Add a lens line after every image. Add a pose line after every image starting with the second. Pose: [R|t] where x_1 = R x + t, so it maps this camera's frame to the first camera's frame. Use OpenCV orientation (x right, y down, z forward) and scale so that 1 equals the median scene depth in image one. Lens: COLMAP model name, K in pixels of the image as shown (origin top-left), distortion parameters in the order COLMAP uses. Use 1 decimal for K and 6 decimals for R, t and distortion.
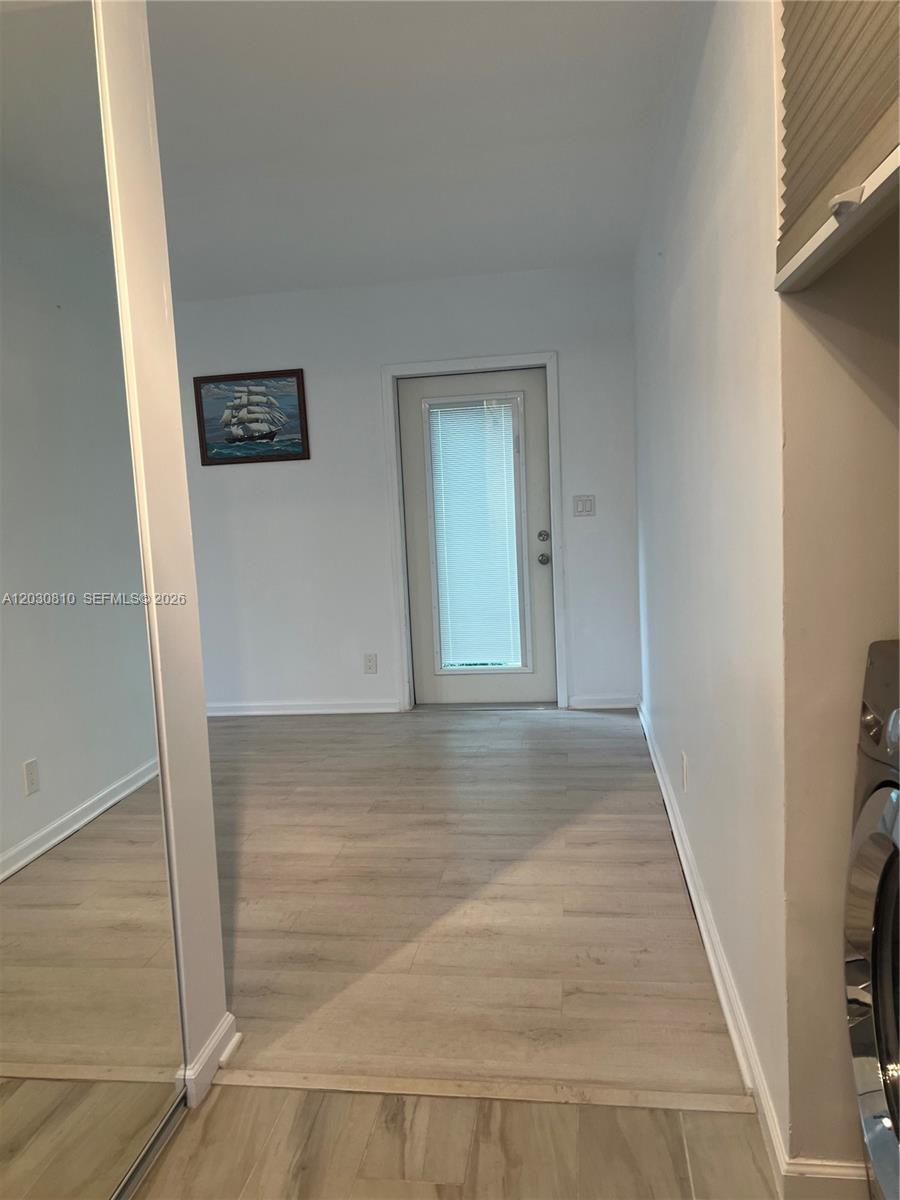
lens RADIAL K [[904.0, 0, 444.1], [0, 904.0, 606.6], [0, 0, 1]] dist [0.057452, -0.063441]
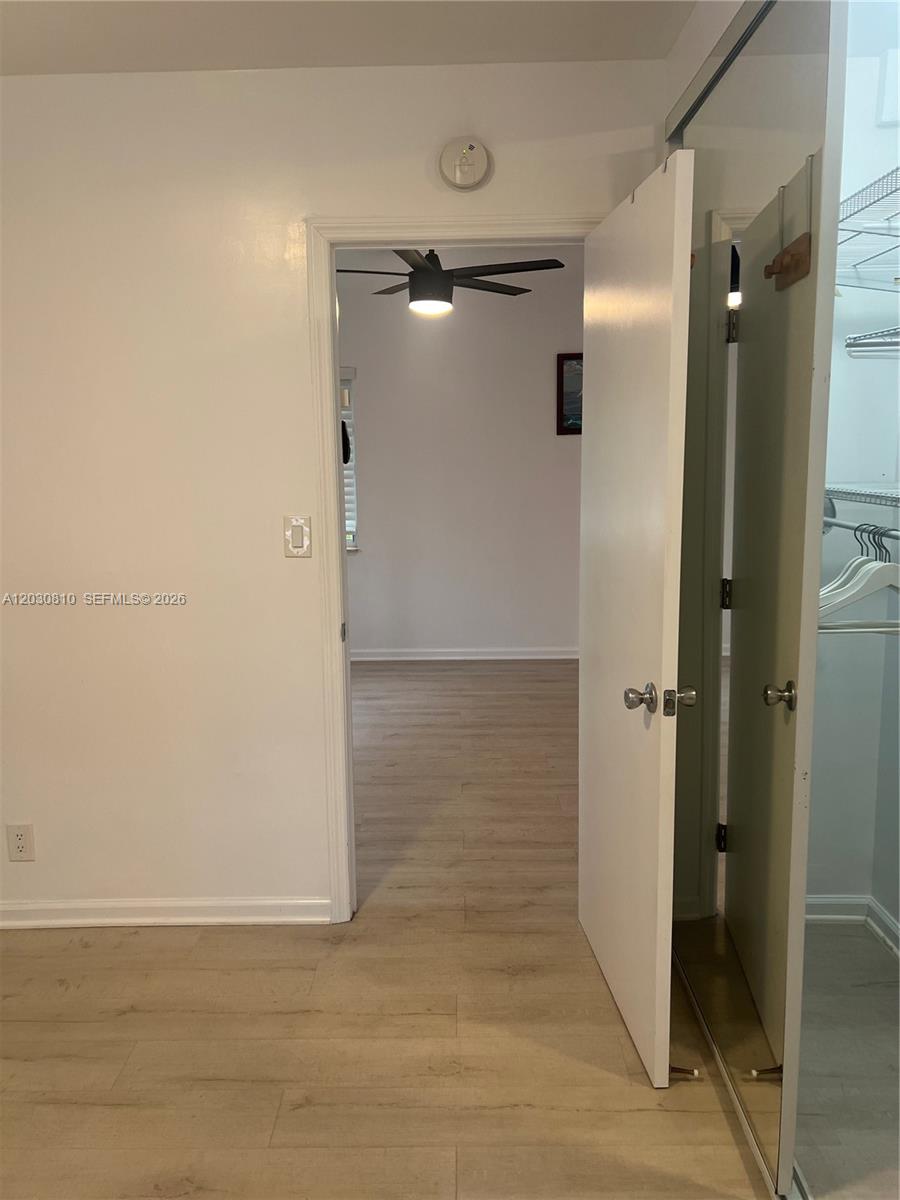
lens RADIAL K [[904.0, 0, 438.2], [0, 904.0, 596.0], [0, 0, 1]] dist [0.057452, -0.063441]
pose [[0.991279, 0.013832, 0.131049, -0.734381], [-0.020401, 0.998594, 0.048919, -0.013183], [-0.130188, -0.051166, 0.990168, -0.112792]]
